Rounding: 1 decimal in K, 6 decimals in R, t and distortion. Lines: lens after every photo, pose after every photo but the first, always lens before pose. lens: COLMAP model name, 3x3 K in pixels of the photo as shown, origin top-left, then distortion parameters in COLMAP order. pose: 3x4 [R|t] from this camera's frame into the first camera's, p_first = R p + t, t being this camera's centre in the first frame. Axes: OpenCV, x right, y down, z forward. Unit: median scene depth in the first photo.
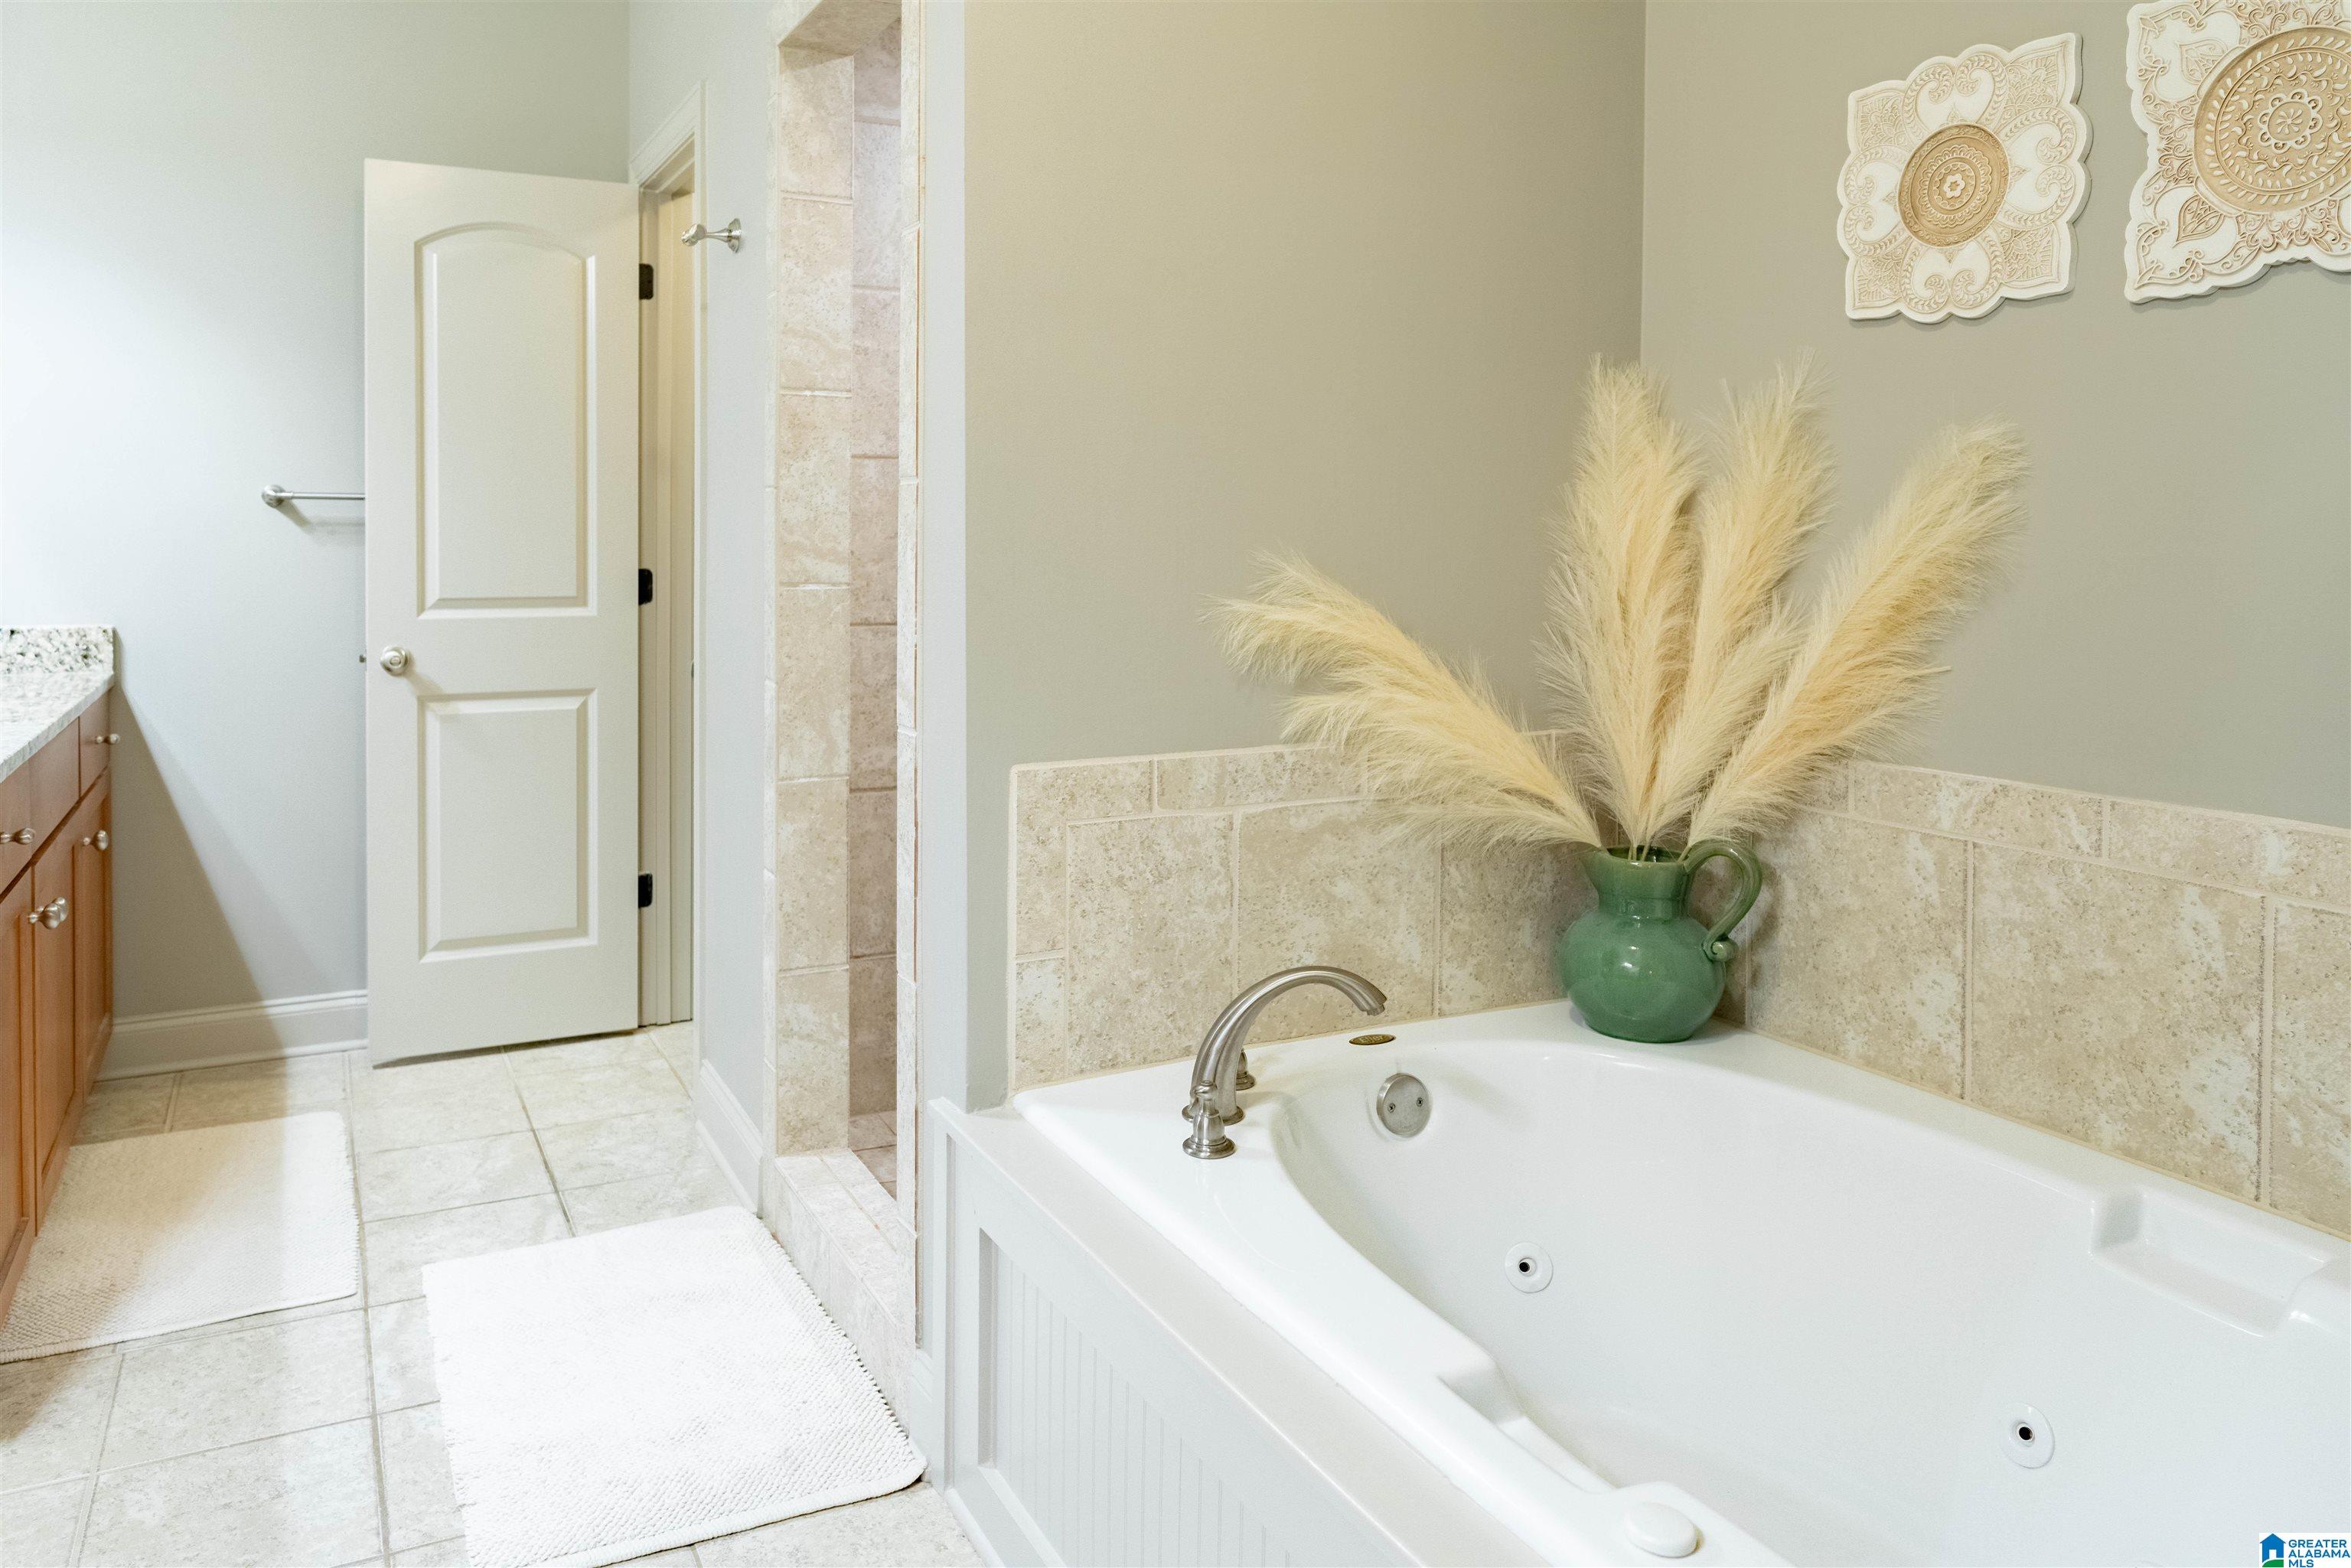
lens RADIAL K [[1639.1, 0, 1070.6], [0, 1639.1, 564.9], [0, 0, 1]] dist [-0.003654, -0.003779]
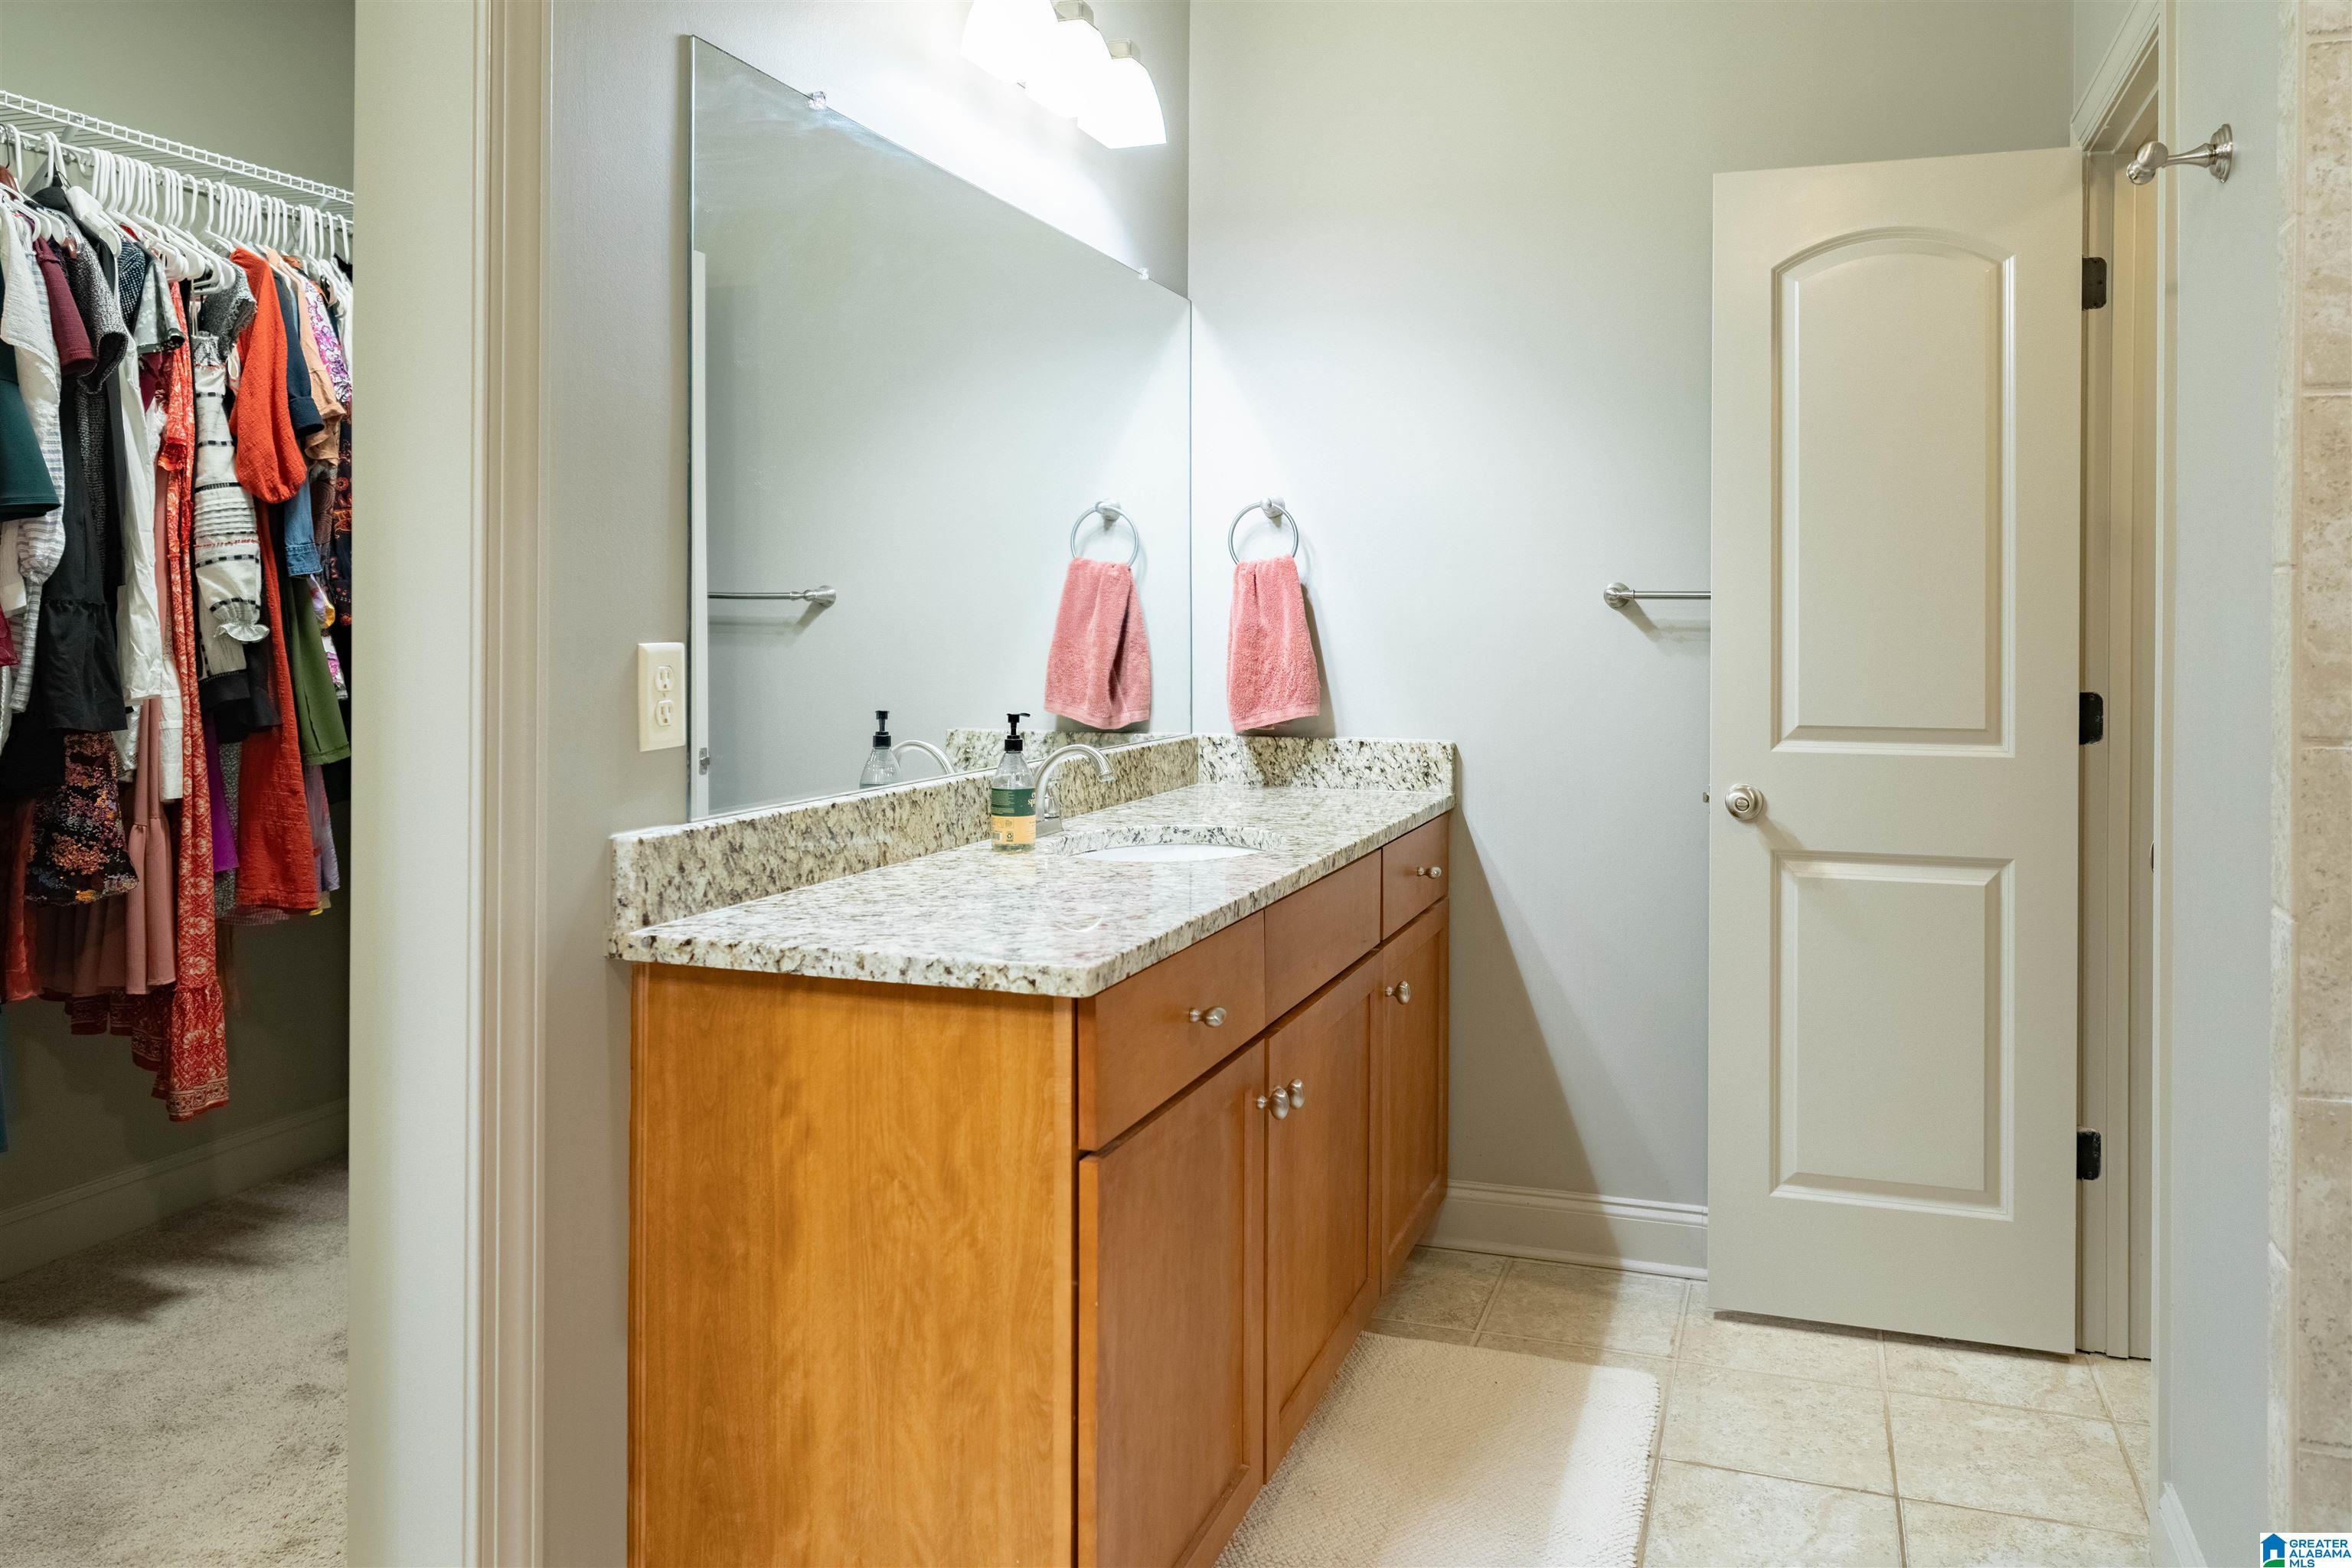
lens RADIAL K [[1626.1, 0, 1296.9], [0, 1626.1, 626.4], [0, 0, 1]] dist [0.003824, 0.002411]
pose [[0.736095, -0.000983, -0.676877, -0.042908], [-0.015897, 0.999698, -0.018740, -0.008483], [0.676691, 0.024555, 0.735857, 0.286619]]
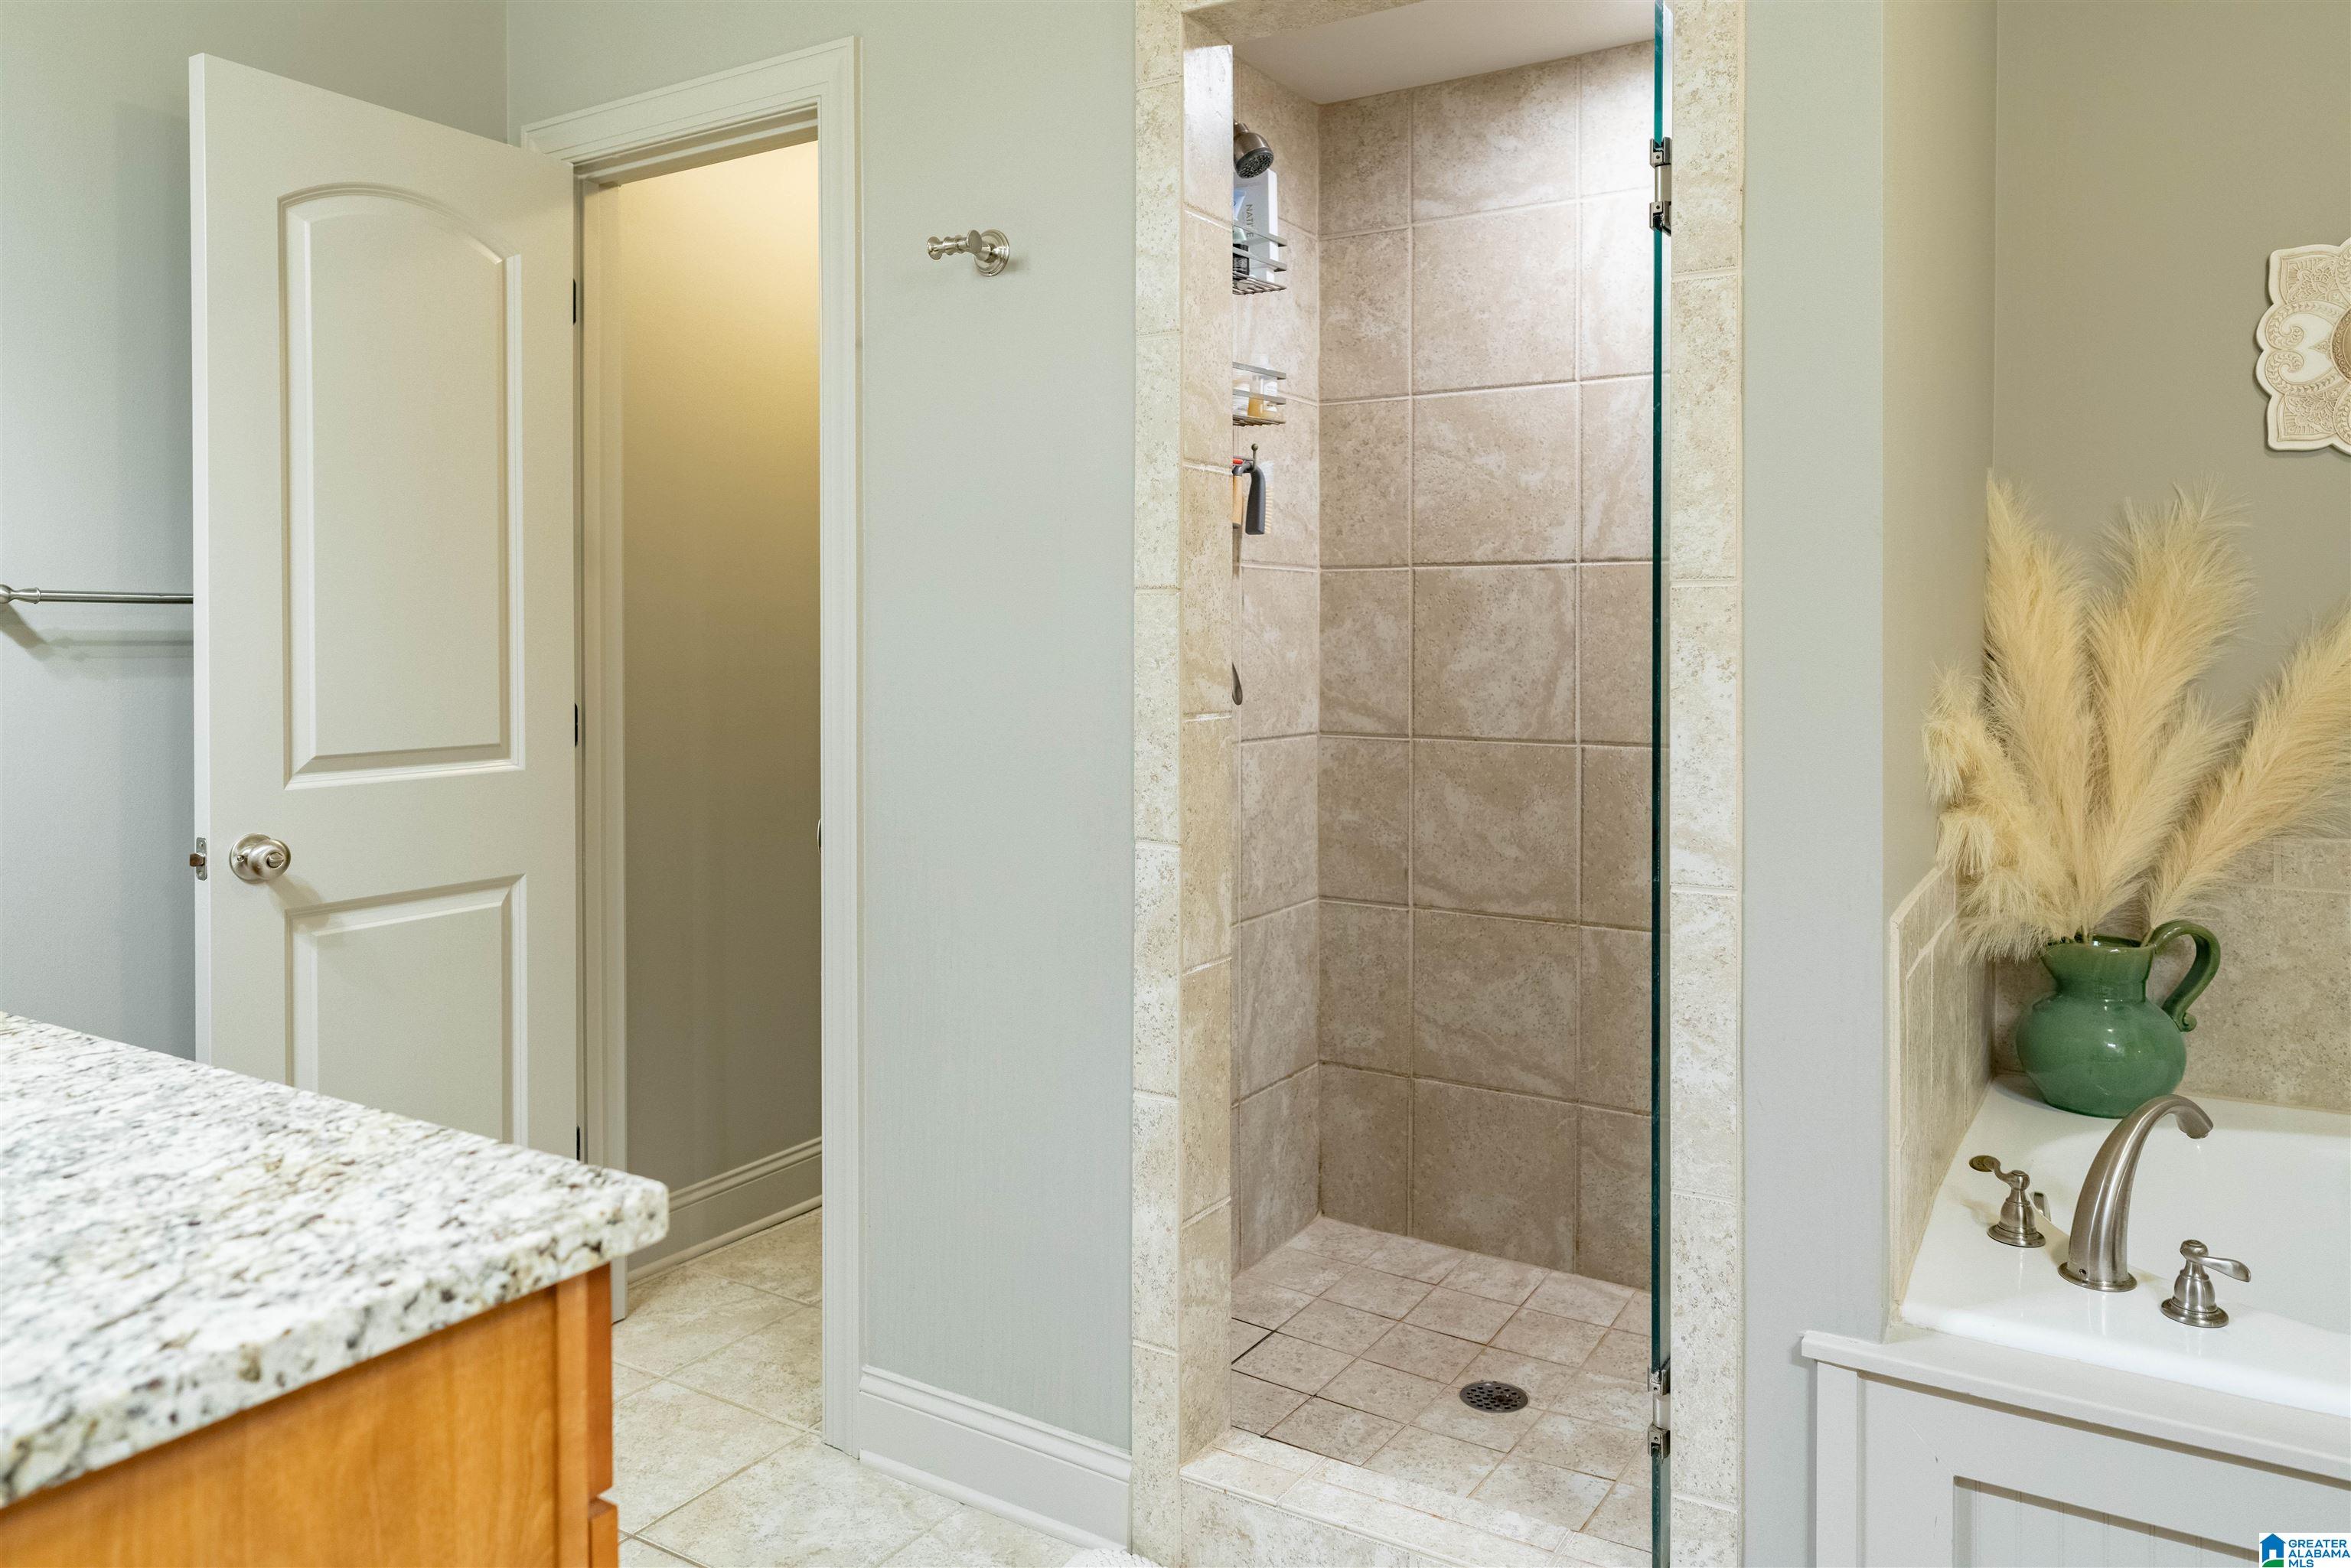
lens RADIAL K [[1600.3, 0, 1168.0], [0, 1600.3, 654.6], [0, 0, 1]] dist [-0.001341, 0.003558]
pose [[0.833349, -0.013481, 0.552583, -0.470603], [0.019262, 0.999804, -0.004658, -0.010507], [-0.552411, 0.014525, 0.833445, 0.301432]]
